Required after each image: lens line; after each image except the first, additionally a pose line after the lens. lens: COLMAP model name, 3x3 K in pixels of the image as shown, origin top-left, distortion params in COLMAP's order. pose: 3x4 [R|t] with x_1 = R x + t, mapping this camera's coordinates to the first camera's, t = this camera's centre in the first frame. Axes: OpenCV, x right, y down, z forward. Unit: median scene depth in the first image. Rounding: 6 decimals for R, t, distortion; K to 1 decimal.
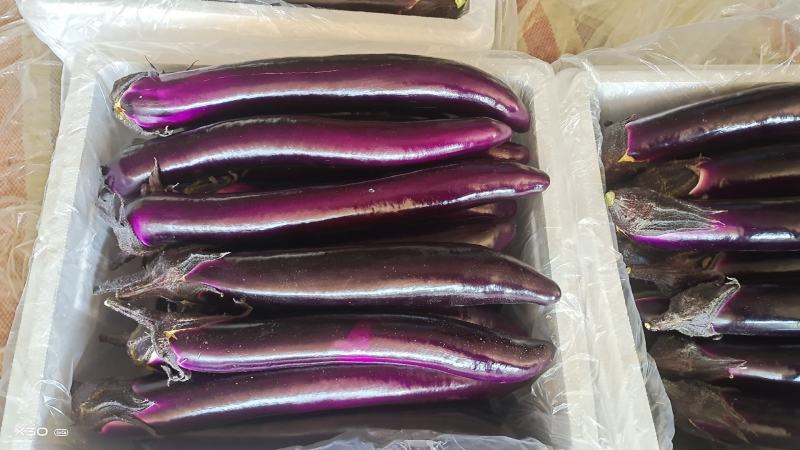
lens RADIAL K [[614.4, 0, 404.1], [0, 614.4, 232.0], [0, 0, 1]] dist [0.045068, -0.047624]
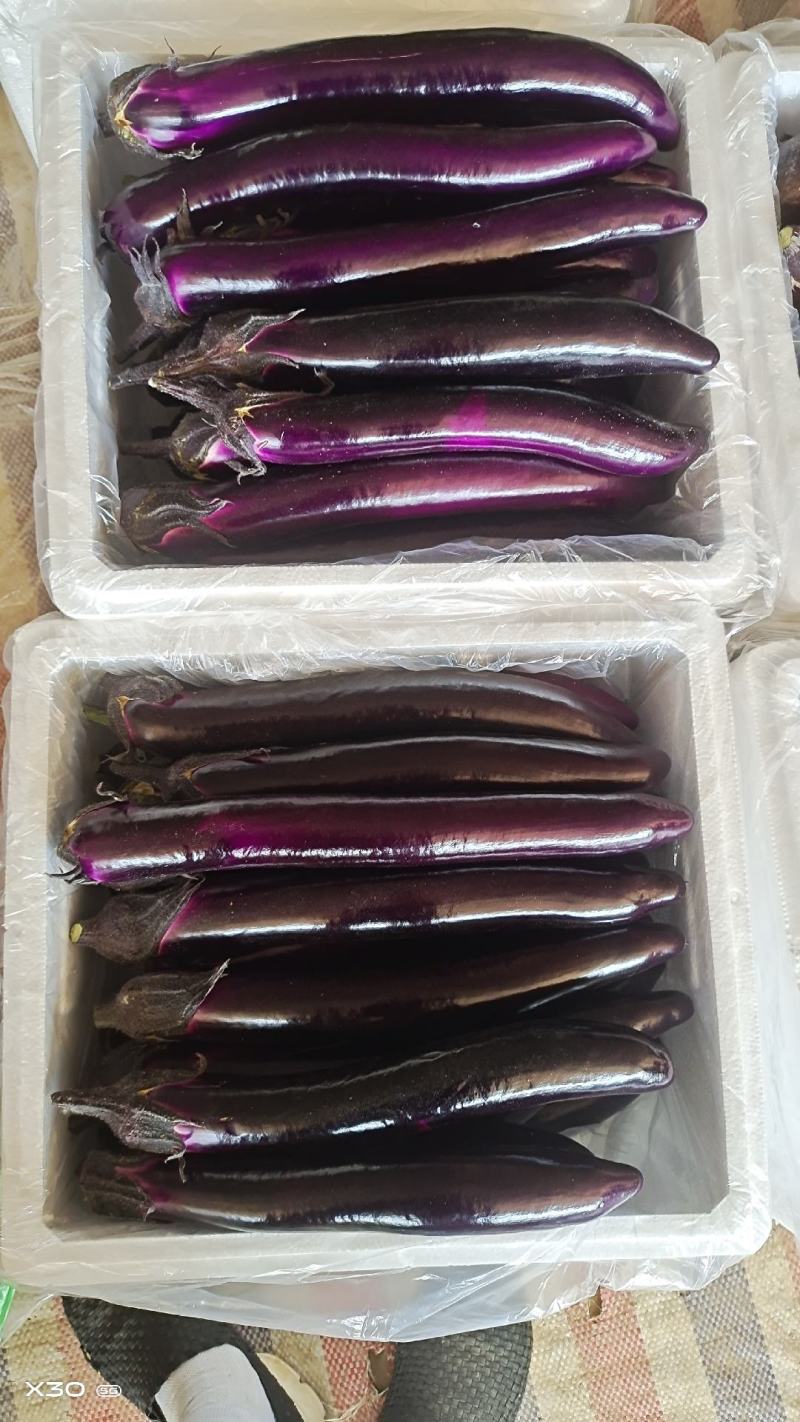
lens RADIAL K [[1092.1, 0, 406.9], [0, 1092.1, 721.6], [0, 0, 1]] dist [0.045068, -0.047624]
pose [[0.999437, -0.030210, 0.014562, -0.173531], [0.026058, 0.972879, 0.229842, 0.209911], [-0.021111, -0.229334, 0.973119, -0.456664]]
